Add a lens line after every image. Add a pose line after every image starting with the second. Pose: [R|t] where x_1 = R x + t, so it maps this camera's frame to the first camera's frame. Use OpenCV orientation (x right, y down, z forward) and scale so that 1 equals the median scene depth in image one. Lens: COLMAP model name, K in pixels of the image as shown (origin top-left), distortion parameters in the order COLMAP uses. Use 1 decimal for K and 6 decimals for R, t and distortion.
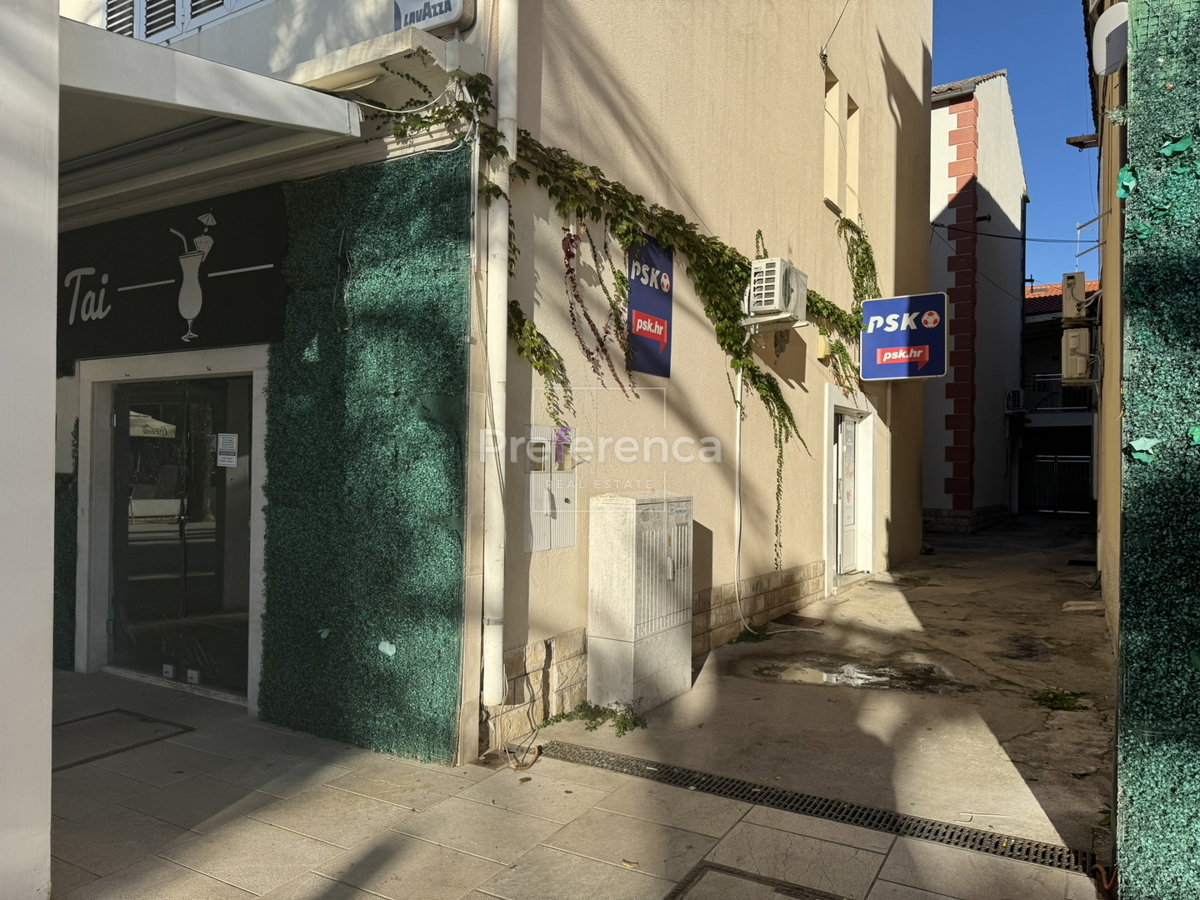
lens RADIAL K [[836.2, 0, 596.8], [0, 836.2, 455.5], [0, 0, 1]] dist [0.042914, -0.004281]
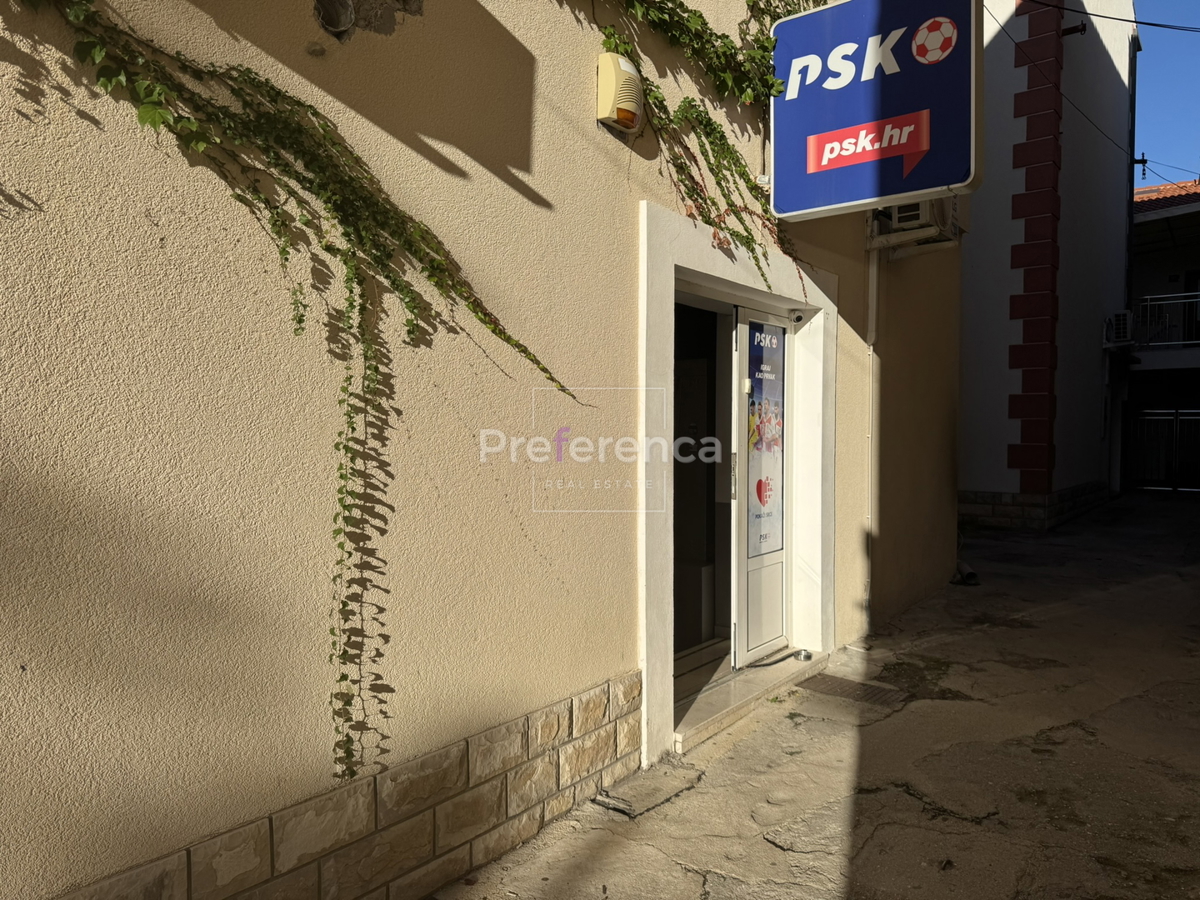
lens RADIAL K [[860.1, 0, 602.8], [0, 860.1, 443.4], [0, 0, 1]] dist [0.020314, 0.004827]
pose [[0.997887, -0.004069, -0.064850, 0.259211], [0.005940, 0.999571, 0.028686, 0.009535], [0.064705, -0.029011, 0.997483, 0.566517]]
